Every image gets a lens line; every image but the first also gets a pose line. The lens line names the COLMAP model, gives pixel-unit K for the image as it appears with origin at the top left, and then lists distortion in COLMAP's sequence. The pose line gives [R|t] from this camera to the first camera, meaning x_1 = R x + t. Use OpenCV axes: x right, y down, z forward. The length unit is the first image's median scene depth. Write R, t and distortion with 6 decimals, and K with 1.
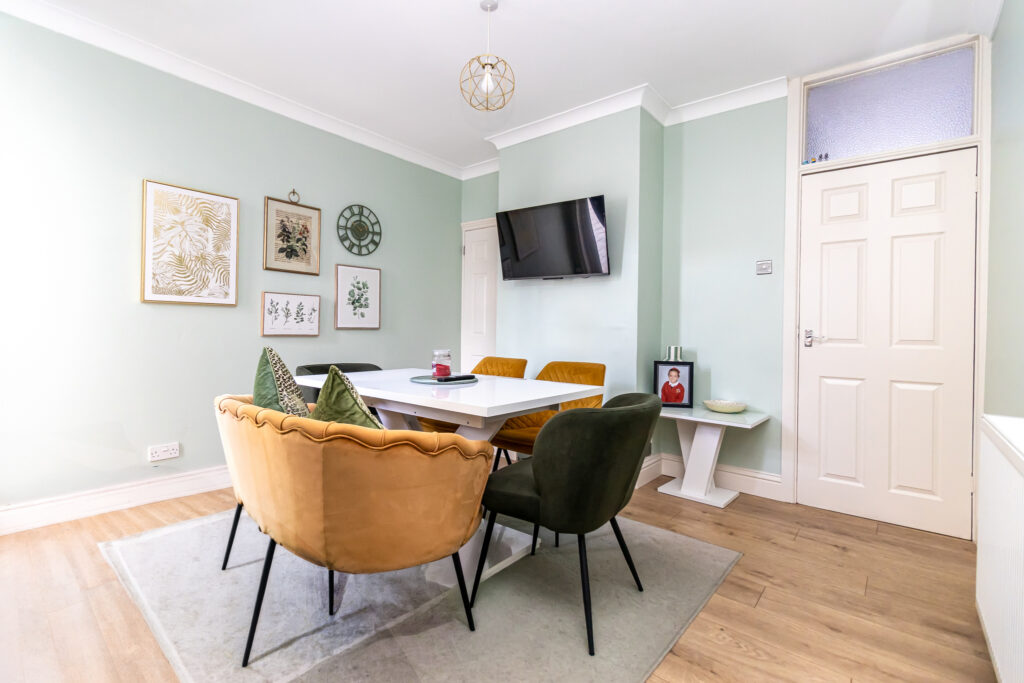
lens RADIAL K [[468.5, 0, 514.0], [0, 468.5, 329.7], [0, 0, 1]] dist [0.000204, 0.000082]
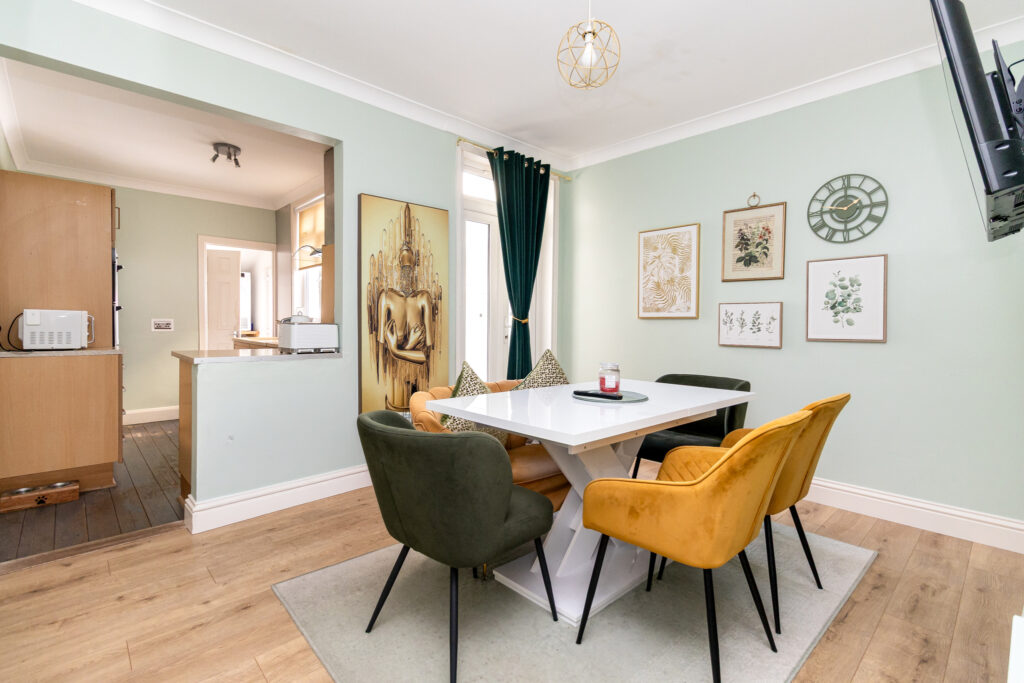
lens RADIAL K [[468.5, 0, 514.0], [0, 468.5, 329.7], [0, 0, 1]] dist [0.000204, 0.000082]
pose [[-0.120817, -0.002180, -0.992672, 0.517253], [-0.010126, 0.999948, -0.000964, -0.015161], [0.992623, 0.009935, -0.120833, 0.616865]]
